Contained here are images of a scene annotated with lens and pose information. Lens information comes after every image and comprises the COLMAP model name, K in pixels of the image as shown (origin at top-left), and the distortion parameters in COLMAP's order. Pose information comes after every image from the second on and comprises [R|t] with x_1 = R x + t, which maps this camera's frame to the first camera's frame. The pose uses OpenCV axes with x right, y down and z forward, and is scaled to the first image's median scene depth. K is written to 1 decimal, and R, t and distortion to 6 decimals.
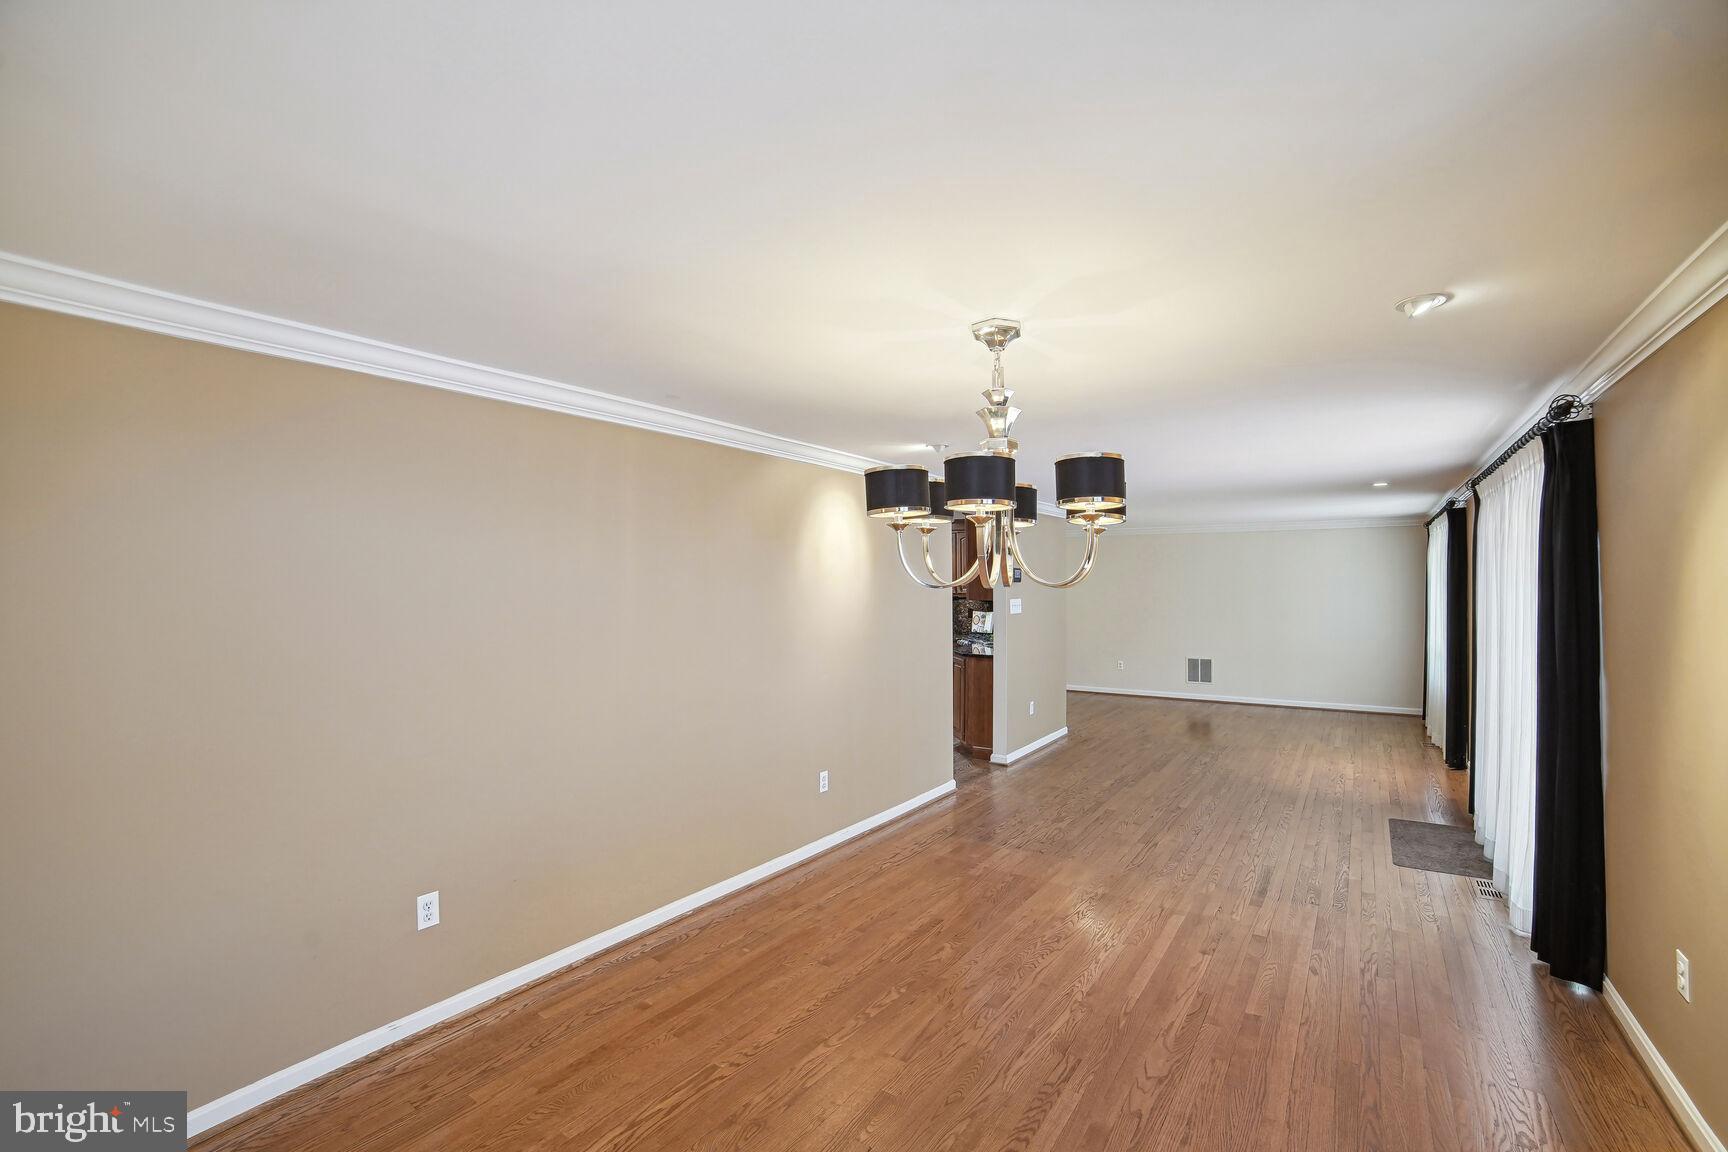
lens RADIAL K [[786.0, 0, 842.2], [0, 786.0, 566.4], [0, 0, 1]] dist [-0.001904, 0.000007]
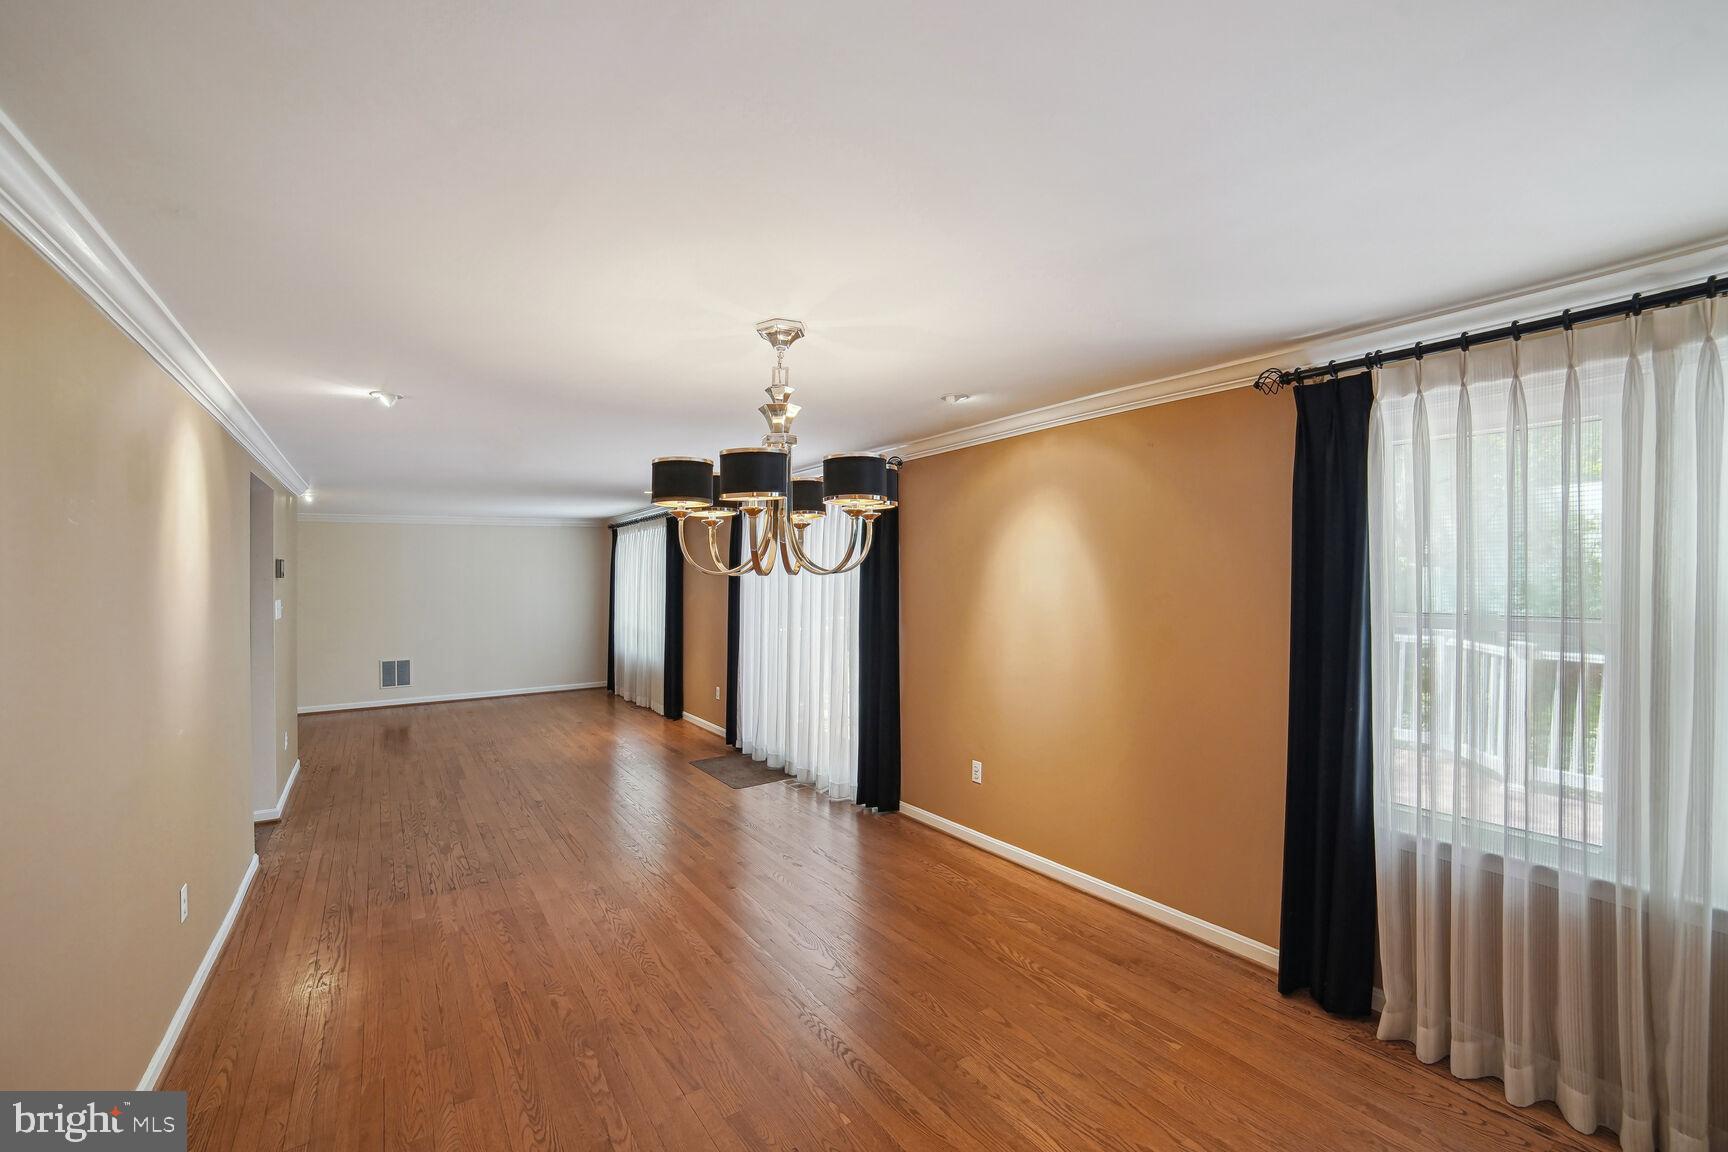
lens RADIAL K [[801.5, 0, 864.0], [0, 801.5, 576.0], [0, 0, 1]] dist [0.000743, 0.000186]
pose [[0.408163, -0.014260, 0.912798, -0.389766], [-0.000681, 0.999873, 0.015925, 0.004921], [-0.912909, -0.007122, 0.408101, 0.246248]]
